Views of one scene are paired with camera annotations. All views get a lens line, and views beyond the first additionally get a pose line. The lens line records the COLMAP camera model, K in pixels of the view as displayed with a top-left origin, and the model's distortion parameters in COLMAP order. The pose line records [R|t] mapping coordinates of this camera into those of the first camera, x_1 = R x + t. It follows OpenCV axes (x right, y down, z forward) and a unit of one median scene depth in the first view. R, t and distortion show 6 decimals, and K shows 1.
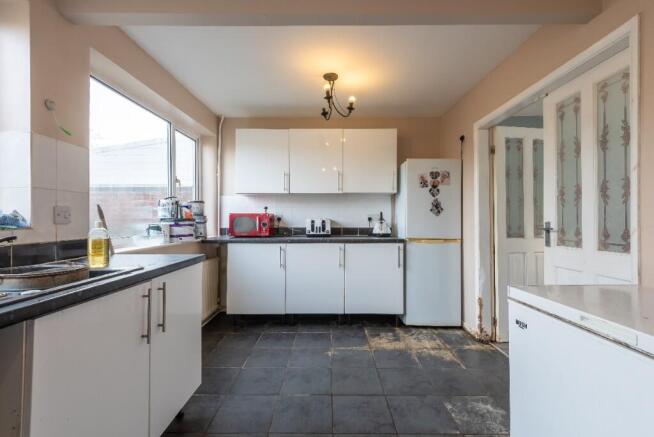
lens RADIAL K [[283.4, 0, 327.0], [0, 283.4, 218.5], [0, 0, 1]] dist [0.026557, -0.019425]
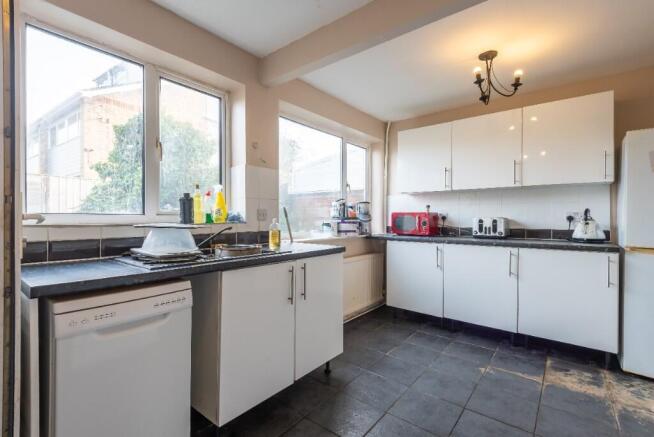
lens RADIAL K [[297.2, 0, 327.0], [0, 297.2, 218.5], [0, 0, 1]] dist [-0.000035, -0.004998]
pose [[0.776792, 0.005098, -0.629737, 0.182926], [-0.002484, 0.999984, 0.005032, -0.000076], [0.629752, -0.002345, 0.776792, -0.017847]]
